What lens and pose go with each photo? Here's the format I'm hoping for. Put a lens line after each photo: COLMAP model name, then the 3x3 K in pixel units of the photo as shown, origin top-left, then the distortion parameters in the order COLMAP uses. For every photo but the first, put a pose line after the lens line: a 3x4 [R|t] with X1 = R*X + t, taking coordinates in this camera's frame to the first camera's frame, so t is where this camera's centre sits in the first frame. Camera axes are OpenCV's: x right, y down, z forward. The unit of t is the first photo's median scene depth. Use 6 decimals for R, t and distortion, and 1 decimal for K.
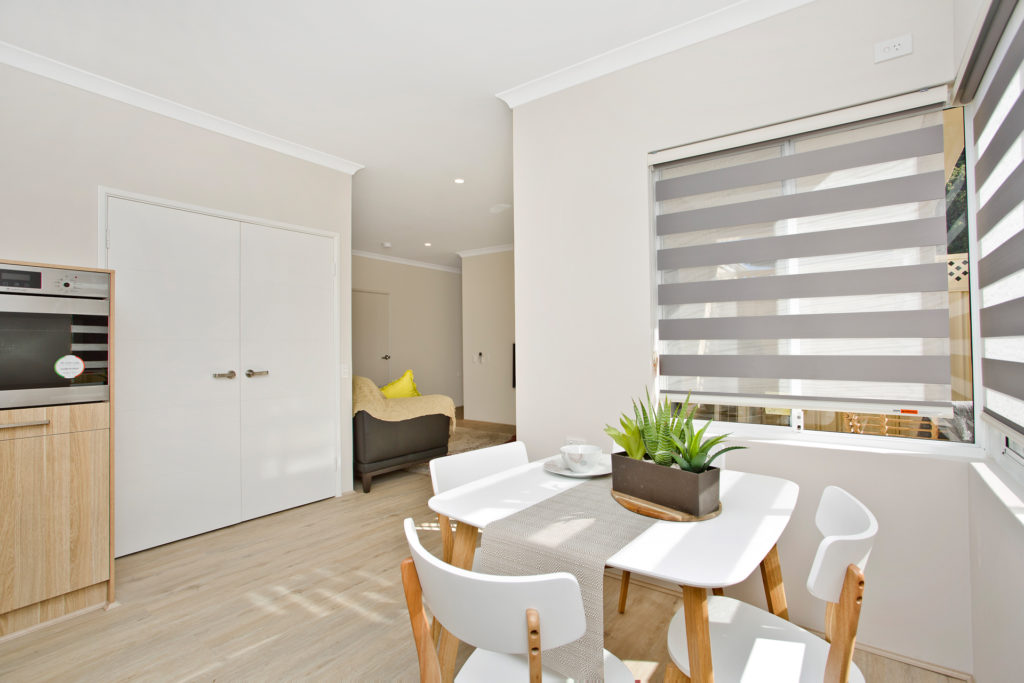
lens RADIAL K [[494.0, 0, 511.6], [0, 494.0, 341.2], [0, 0, 1]] dist [-0.027601, 0.003851]
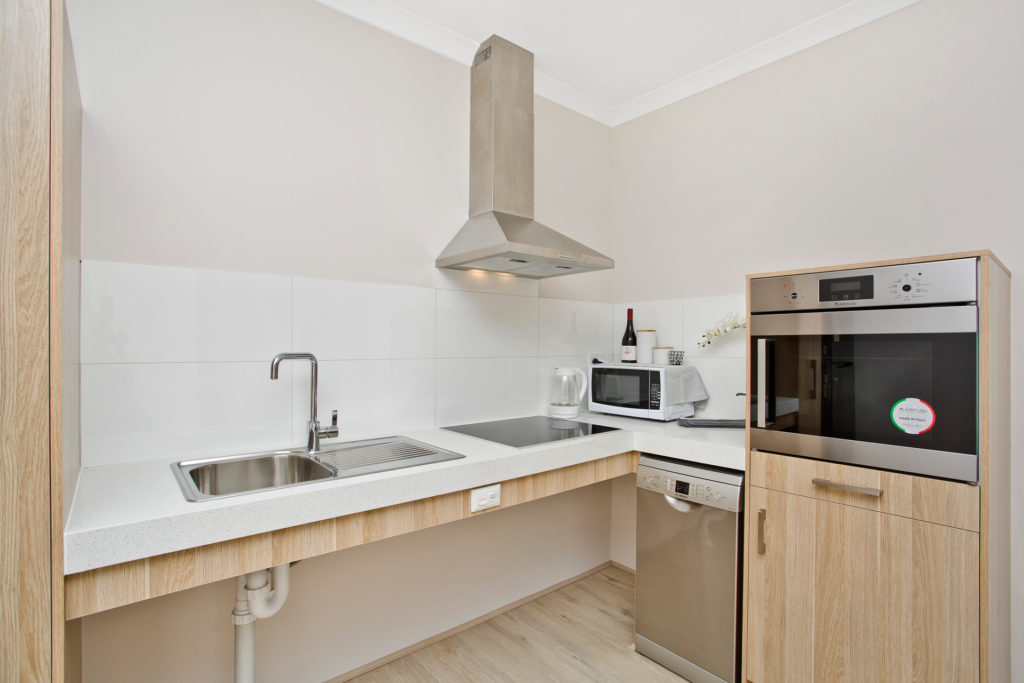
lens RADIAL K [[494.0, 0, 512.5], [0, 494.0, 345.3], [0, 0, 1]] dist [-0.027601, 0.003851]
pose [[-0.252577, -0.004150, -0.967568, -0.160975], [0.004197, 0.999977, -0.005384, -0.038930], [0.967568, -0.005421, -0.252554, 0.654293]]
